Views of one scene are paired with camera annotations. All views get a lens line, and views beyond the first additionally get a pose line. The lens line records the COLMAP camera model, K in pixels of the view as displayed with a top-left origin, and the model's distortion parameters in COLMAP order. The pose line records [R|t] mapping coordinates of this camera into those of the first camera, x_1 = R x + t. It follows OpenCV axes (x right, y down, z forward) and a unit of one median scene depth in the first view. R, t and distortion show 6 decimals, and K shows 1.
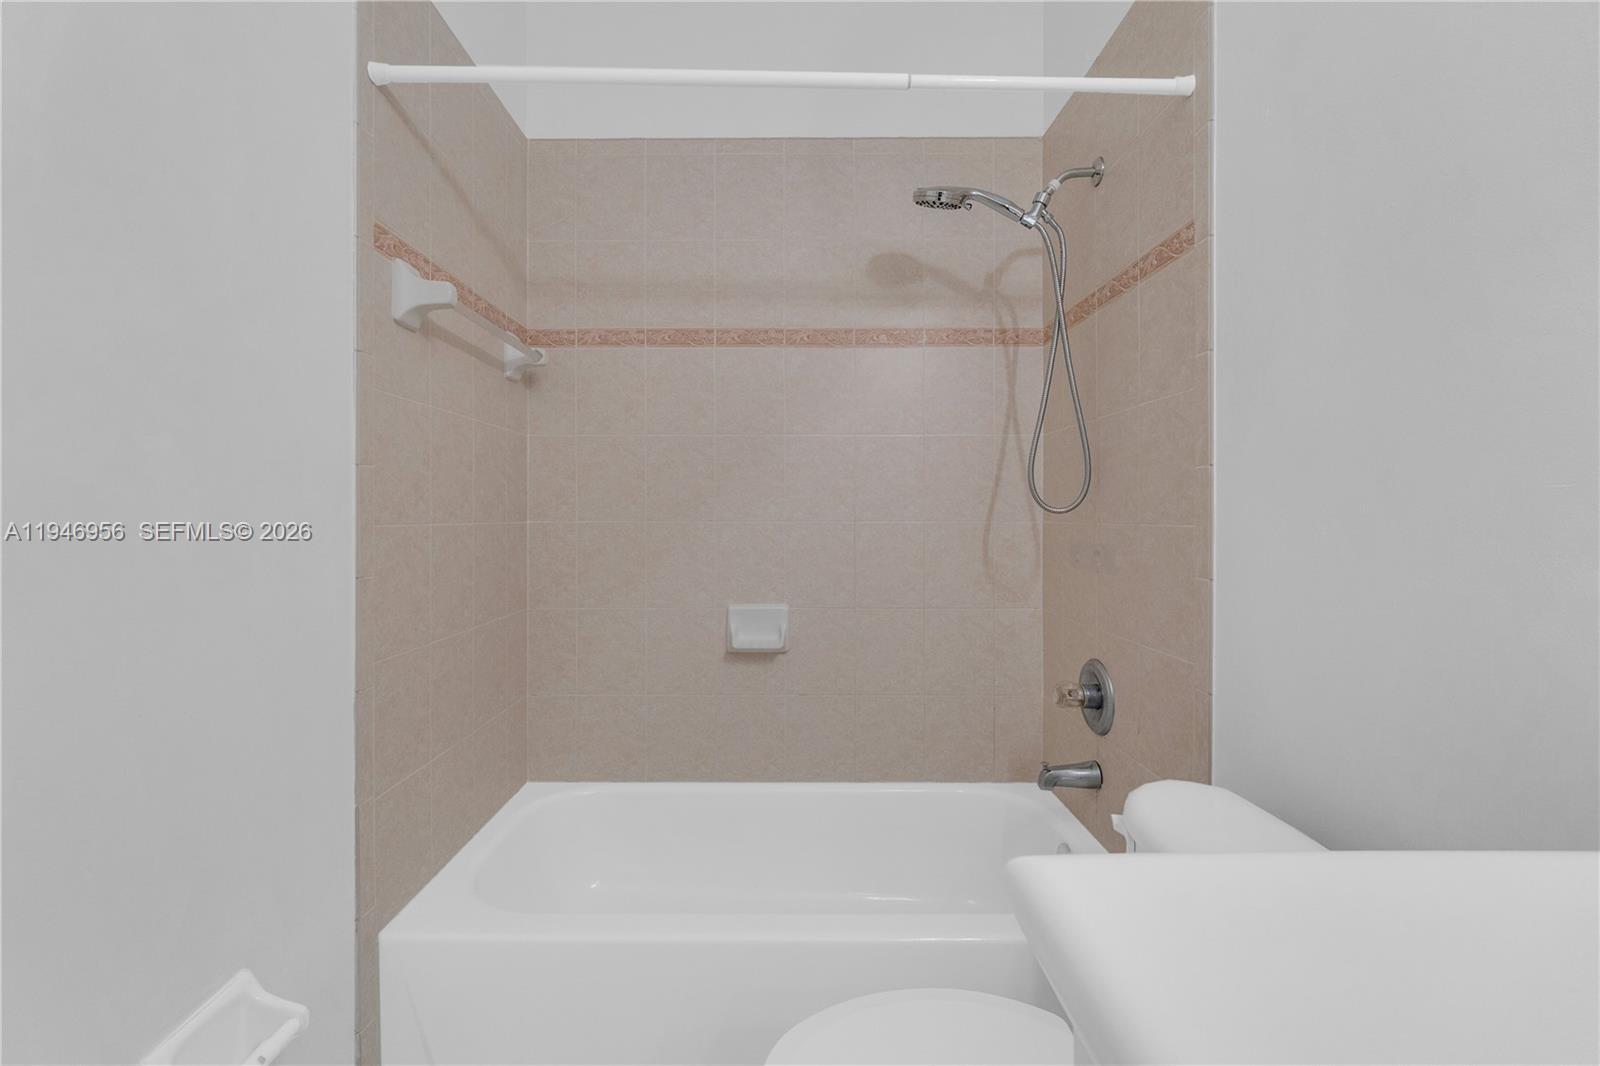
lens RADIAL K [[705.9, 0, 796.0], [0, 705.9, 526.2], [0, 0, 1]] dist [0.002256, -0.000419]
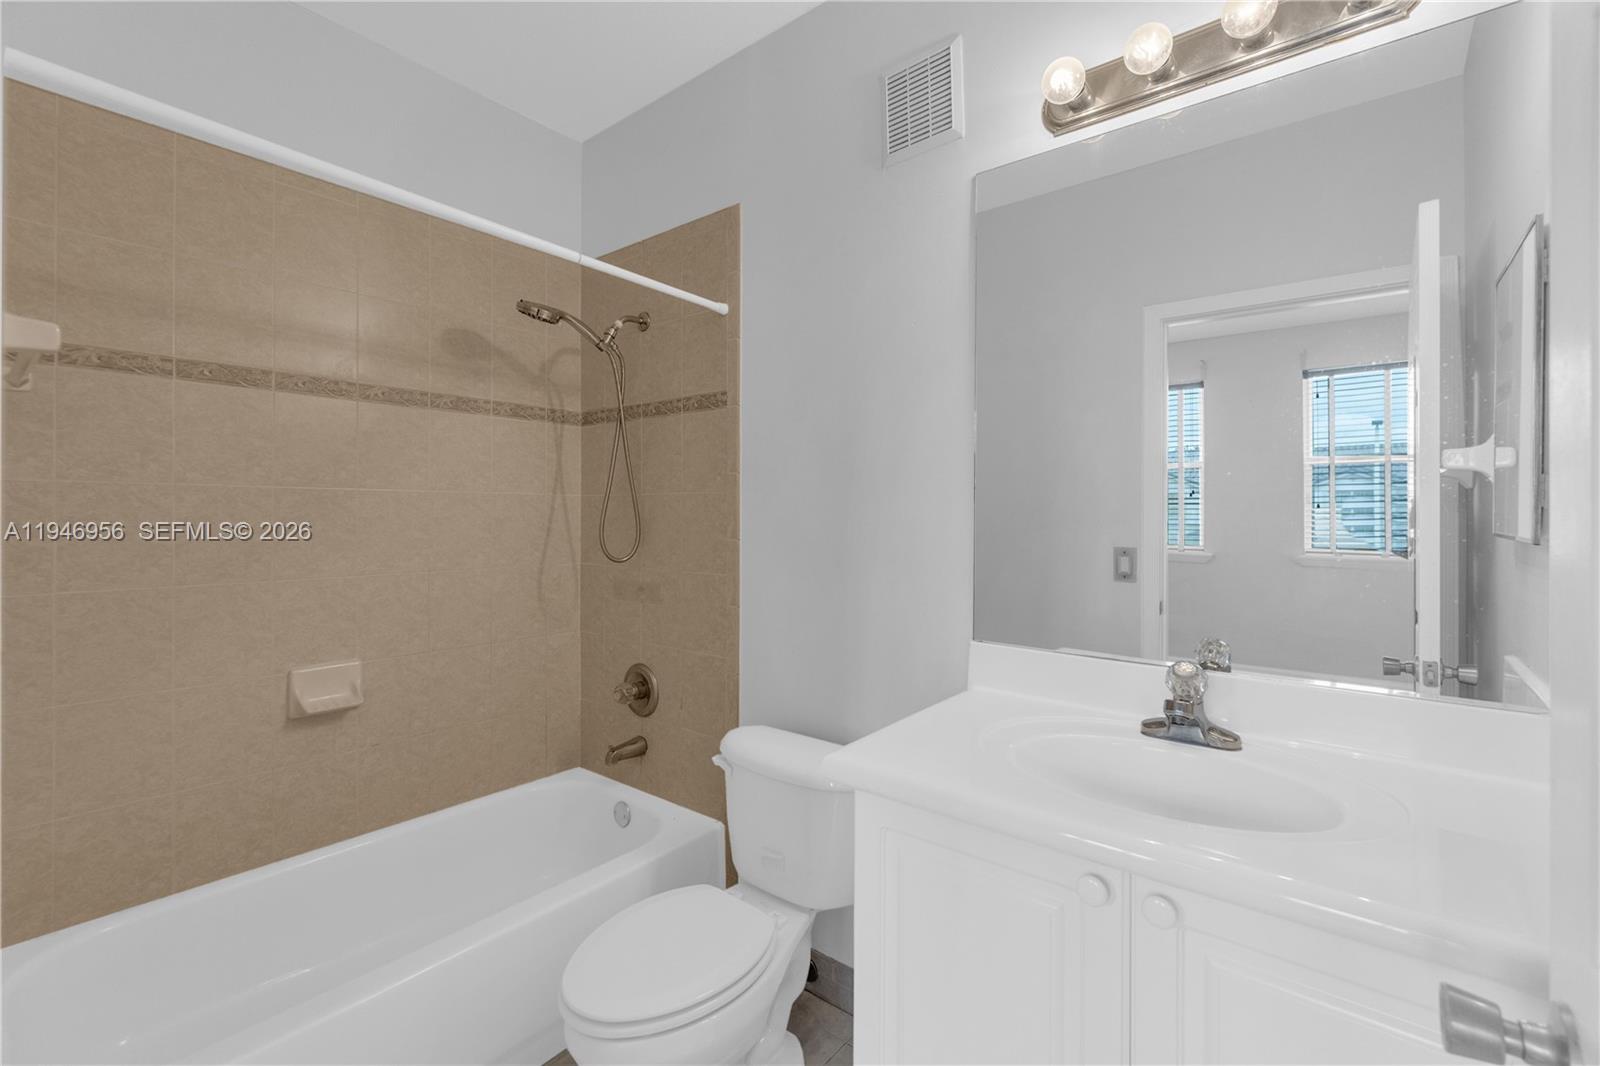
lens RADIAL K [[705.9, 0, 797.8], [0, 705.9, 525.9], [0, 0, 1]] dist [0.002256, -0.000419]
pose [[0.623196, -0.007396, 0.782030, -0.409181], [0.003724, 0.999972, 0.006489, -0.081302], [-0.782057, -0.001132, 0.623206, -0.107140]]
